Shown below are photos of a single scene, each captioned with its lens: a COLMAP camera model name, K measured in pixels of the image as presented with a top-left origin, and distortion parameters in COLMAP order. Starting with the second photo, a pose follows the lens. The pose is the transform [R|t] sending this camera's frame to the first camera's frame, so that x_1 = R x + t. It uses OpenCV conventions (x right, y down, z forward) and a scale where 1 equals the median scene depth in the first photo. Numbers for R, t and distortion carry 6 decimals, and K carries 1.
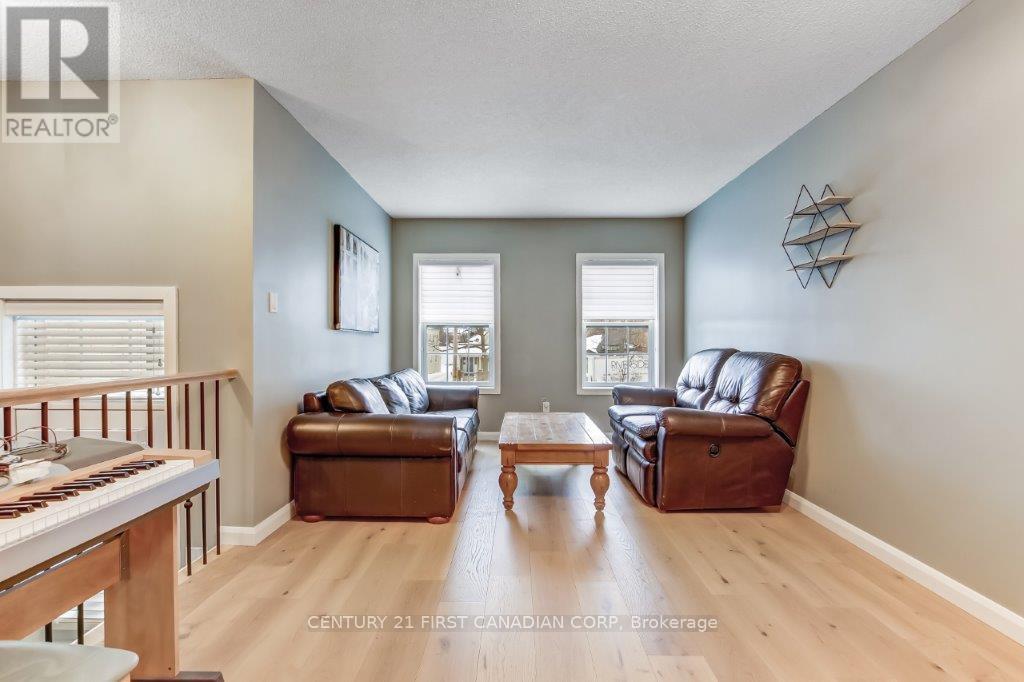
lens RADIAL K [[472.7, 0, 512.0], [0, 472.7, 341.0], [0, 0, 1]] dist [-0.034390, 0.000520]
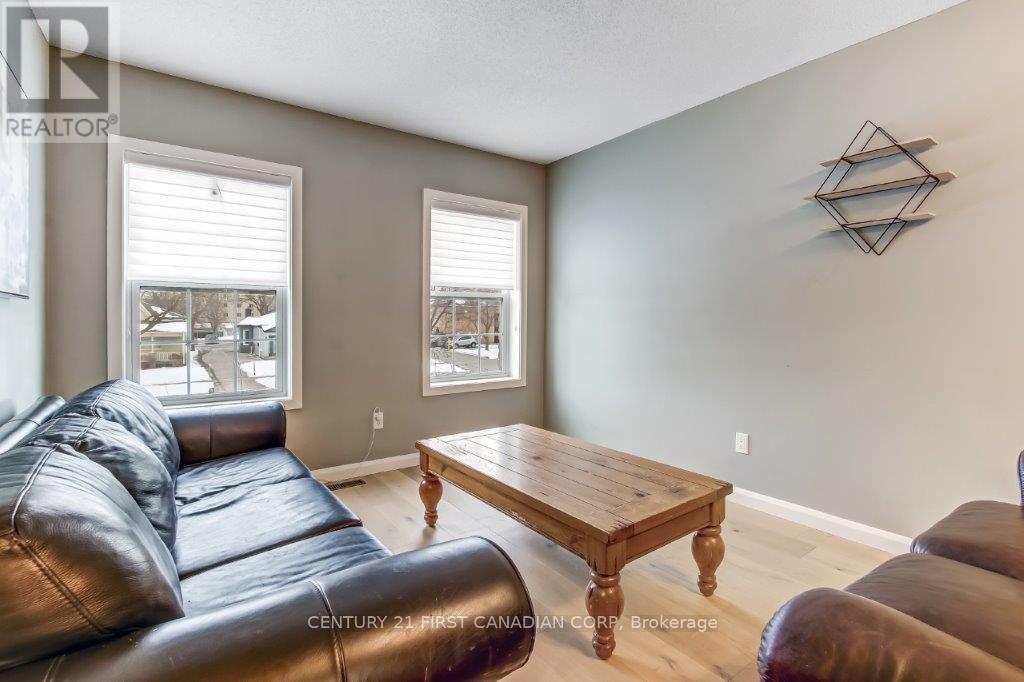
lens RADIAL K [[479.0, 0, 510.8], [0, 479.0, 315.0], [0, 0, 1]] dist [-0.000219, 0.000138]
pose [[0.810277, 0.005550, 0.586020, -0.165292], [-0.006077, 0.999981, -0.001067, -0.003636], [-0.586015, -0.002696, 0.810296, 0.368181]]
